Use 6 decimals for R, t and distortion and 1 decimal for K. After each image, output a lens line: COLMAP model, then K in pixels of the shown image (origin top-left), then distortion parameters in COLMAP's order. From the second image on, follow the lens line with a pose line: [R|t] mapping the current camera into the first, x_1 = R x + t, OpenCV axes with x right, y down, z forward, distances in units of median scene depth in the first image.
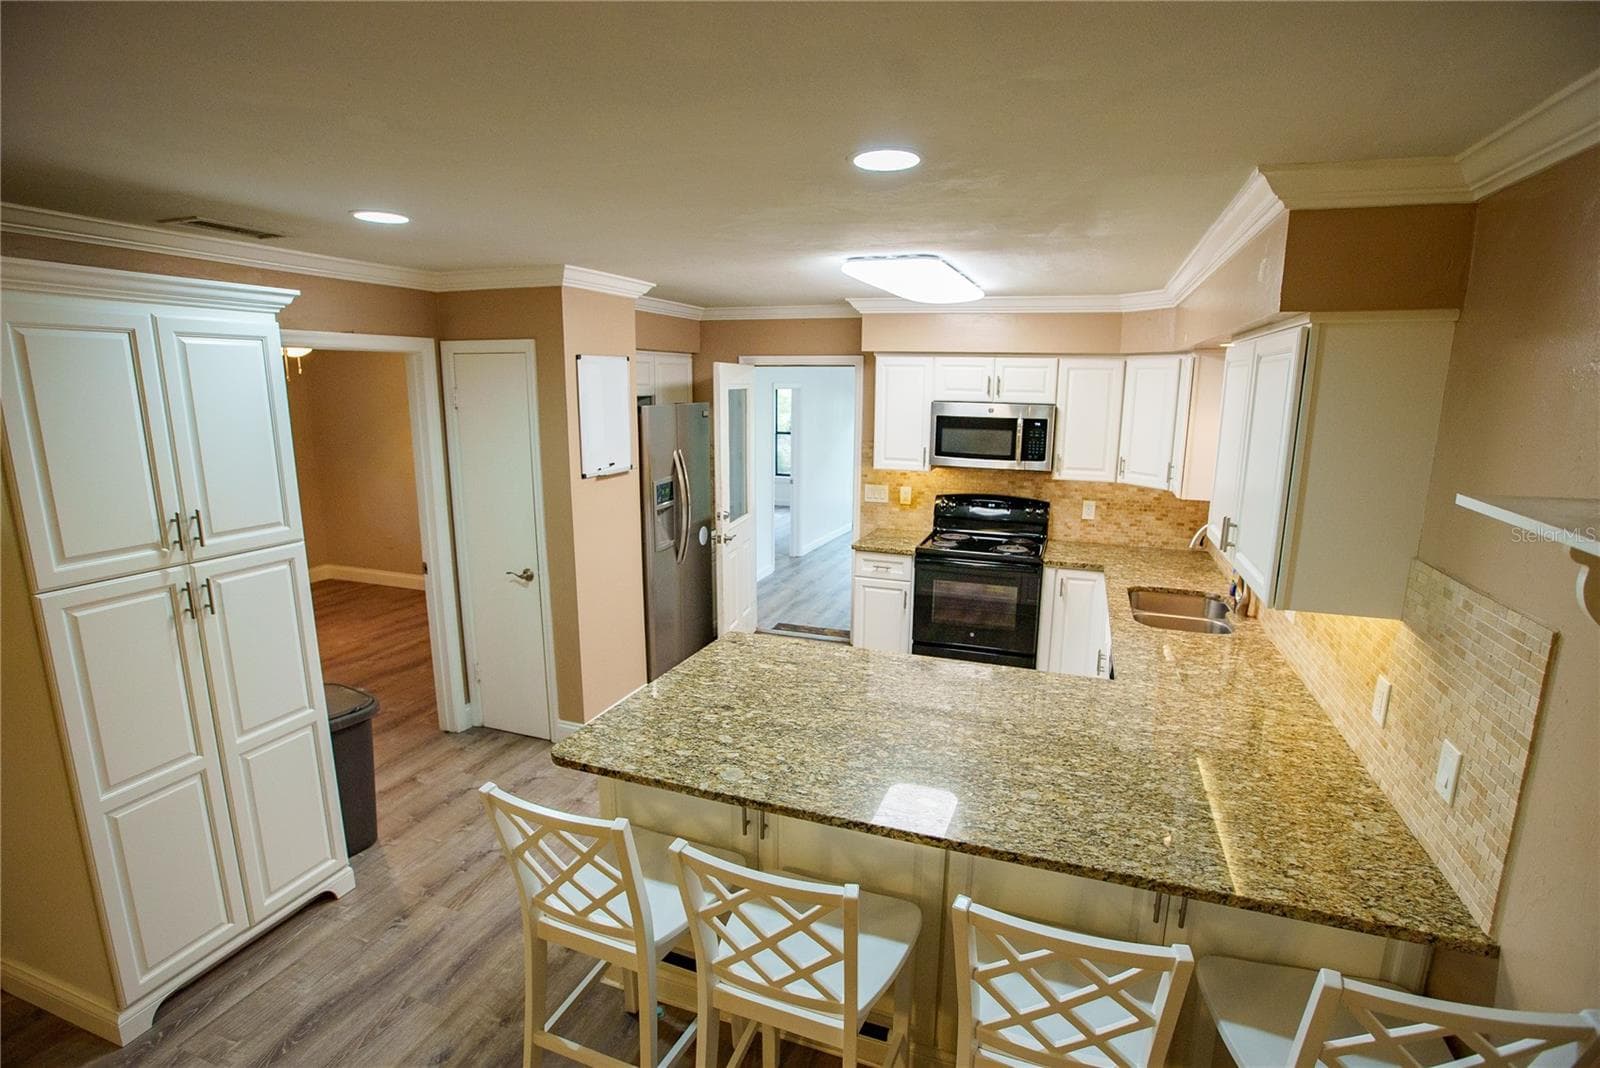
lens RADIAL K [[793.7, 0, 813.9], [0, 793.7, 539.5], [0, 0, 1]] dist [-0.027172, 0.000860]
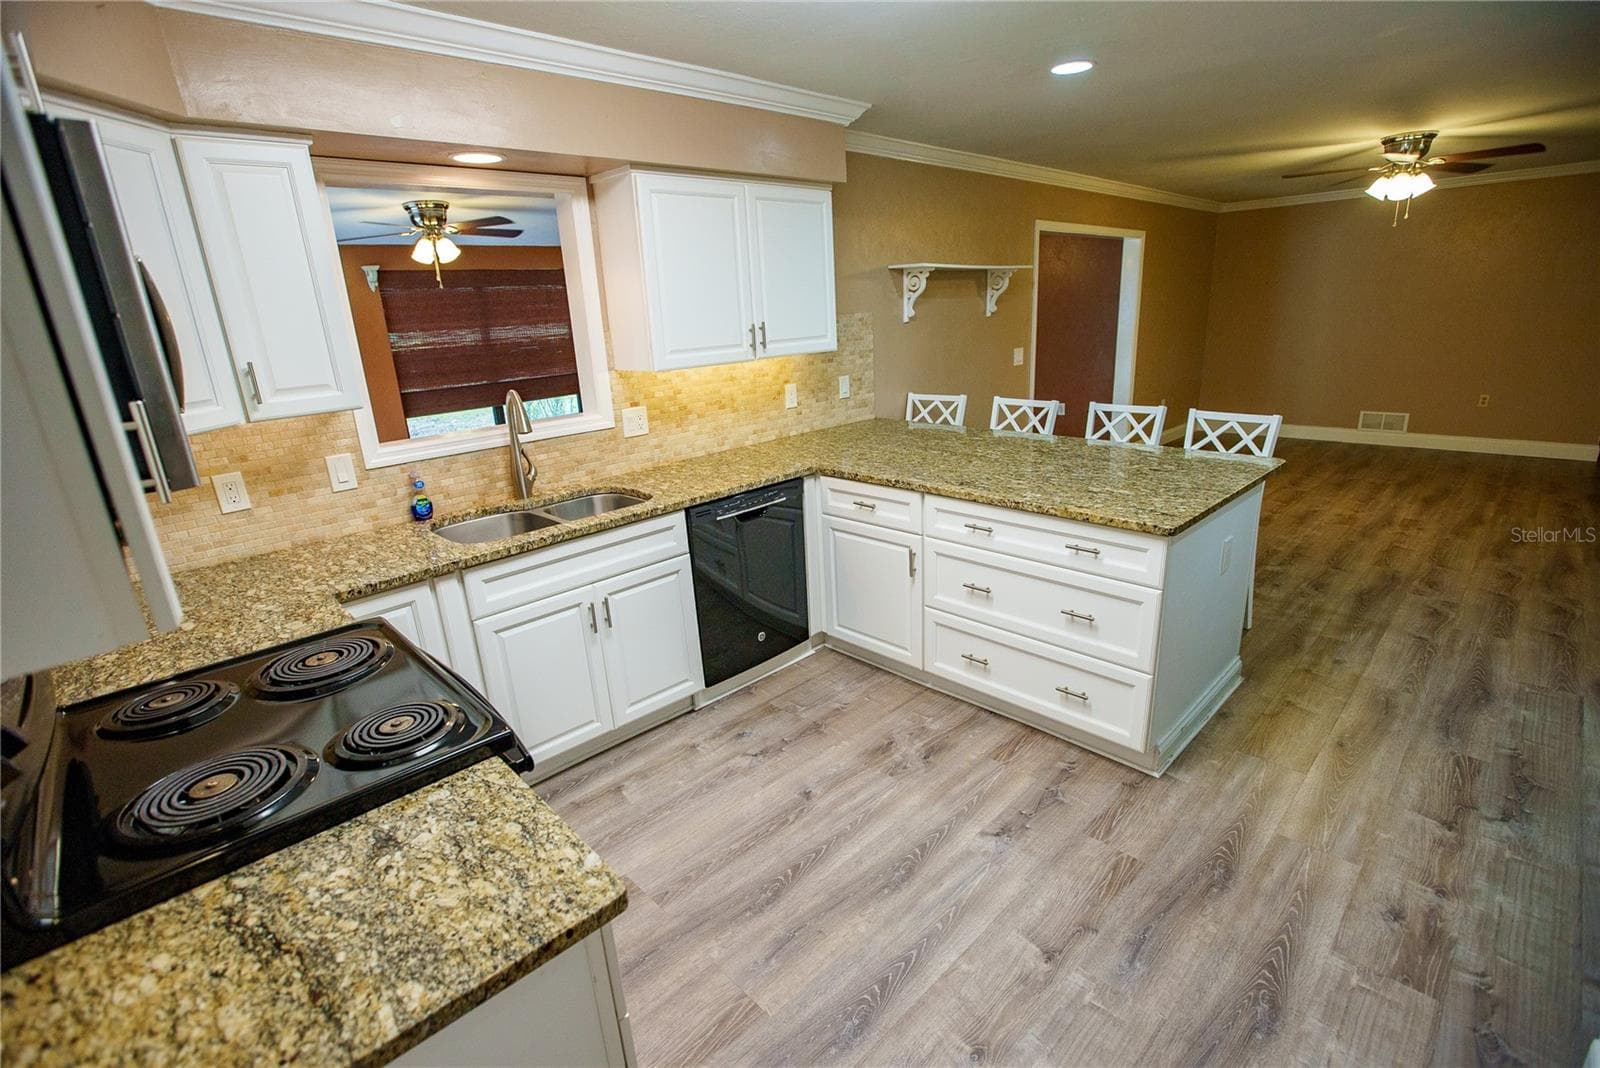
lens RADIAL K [[727.1, 0, 804.4], [0, 727.1, 528.9], [0, 0, 1]] dist [-0.056706, 0.022224]
pose [[-0.897600, -0.094782, 0.430501, -0.060509], [0.129180, 0.877175, 0.462468, -0.157458], [-0.421458, 0.470723, -0.775108, 1.166284]]
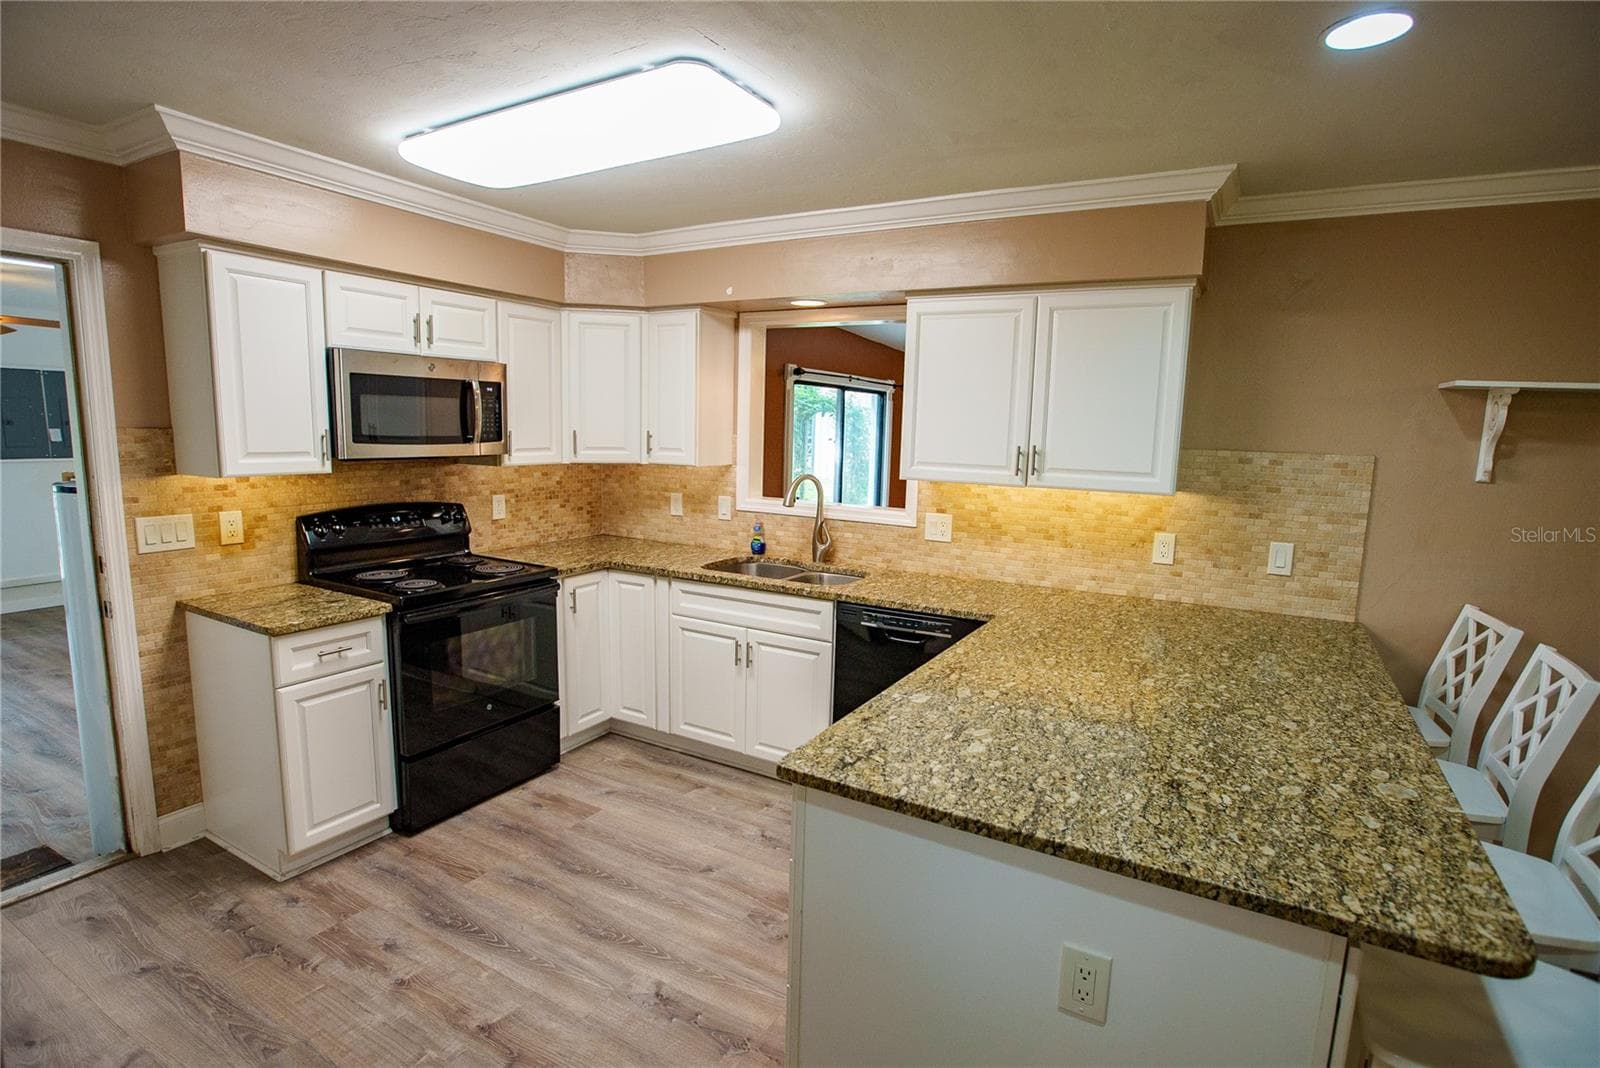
lens RADIAL K [[793.7, 0, 813.9], [0, 793.7, 539.5], [0, 0, 1]] dist [-0.027172, 0.000860]
pose [[0.159168, -0.150395, 0.975729, -0.393484], [0.173395, 0.977224, 0.122340, -0.051732], [-0.971905, 0.149714, 0.181621, 0.622055]]
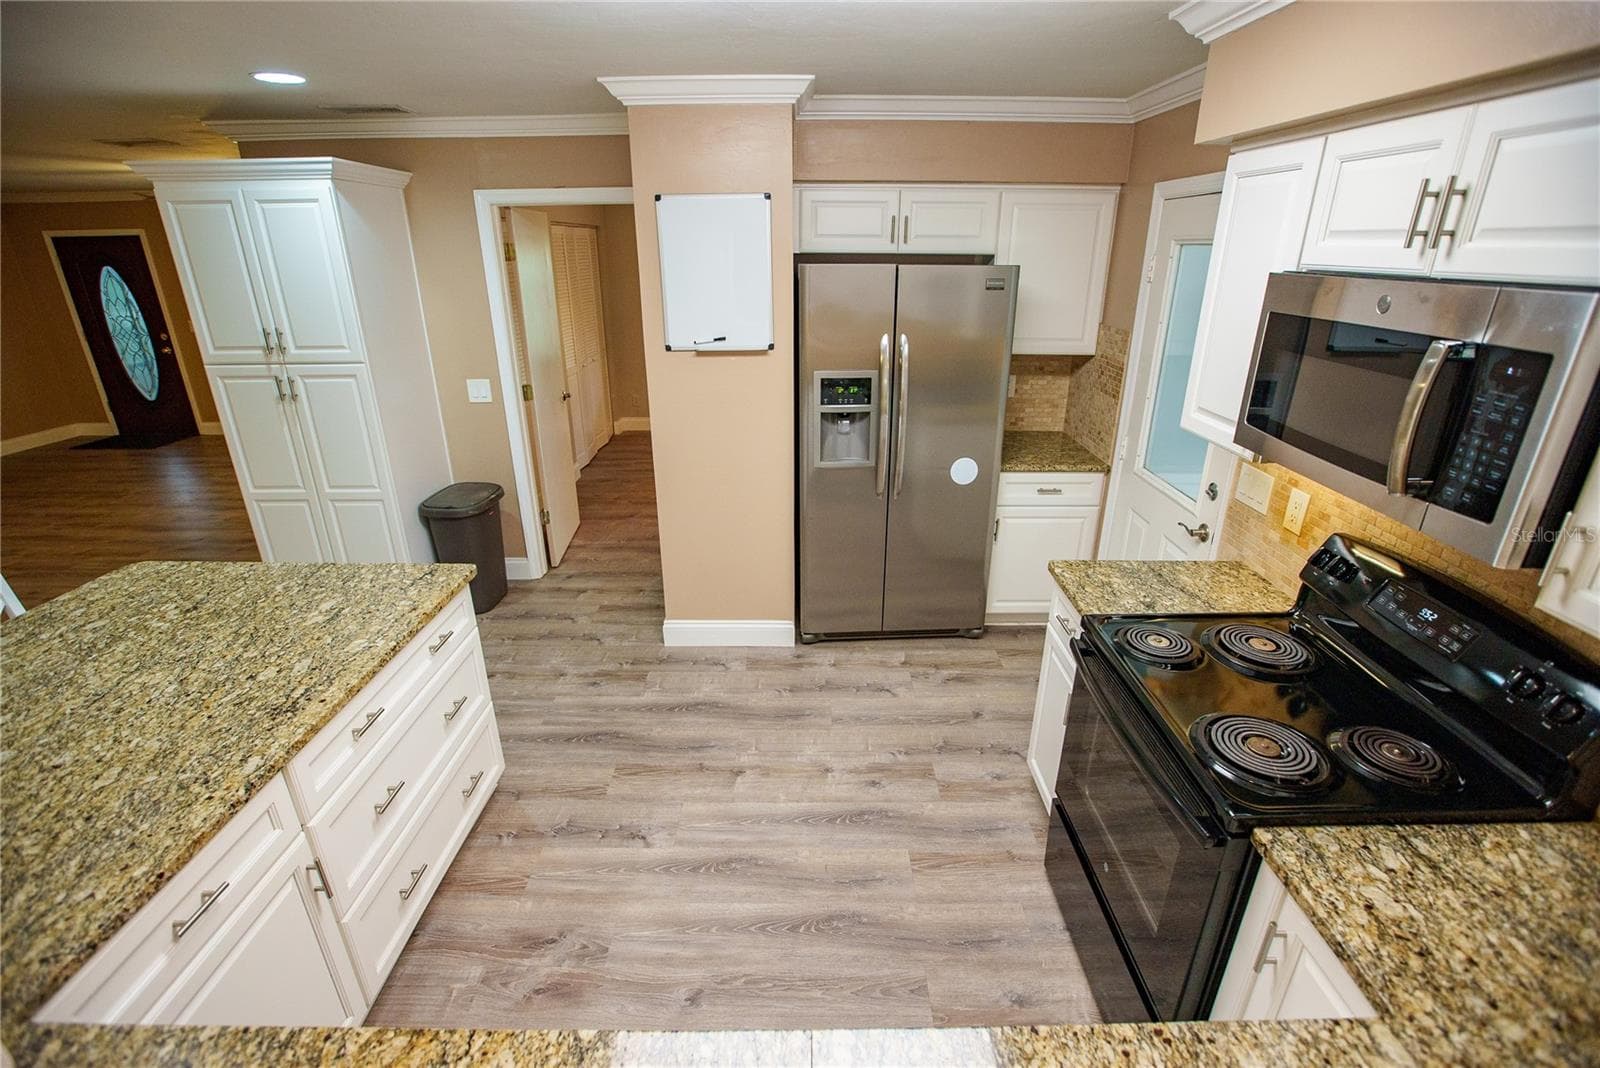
lens RADIAL K [[738.0, 0, 791.9], [0, 738.0, 543.6], [0, 0, 1]] dist [-0.057009, 0.022954]
pose [[0.320670, 0.348929, -0.880579, 0.439759], [-0.182182, 0.935037, 0.304165, -0.126330], [0.929506, 0.062889, 0.363406, 0.733252]]
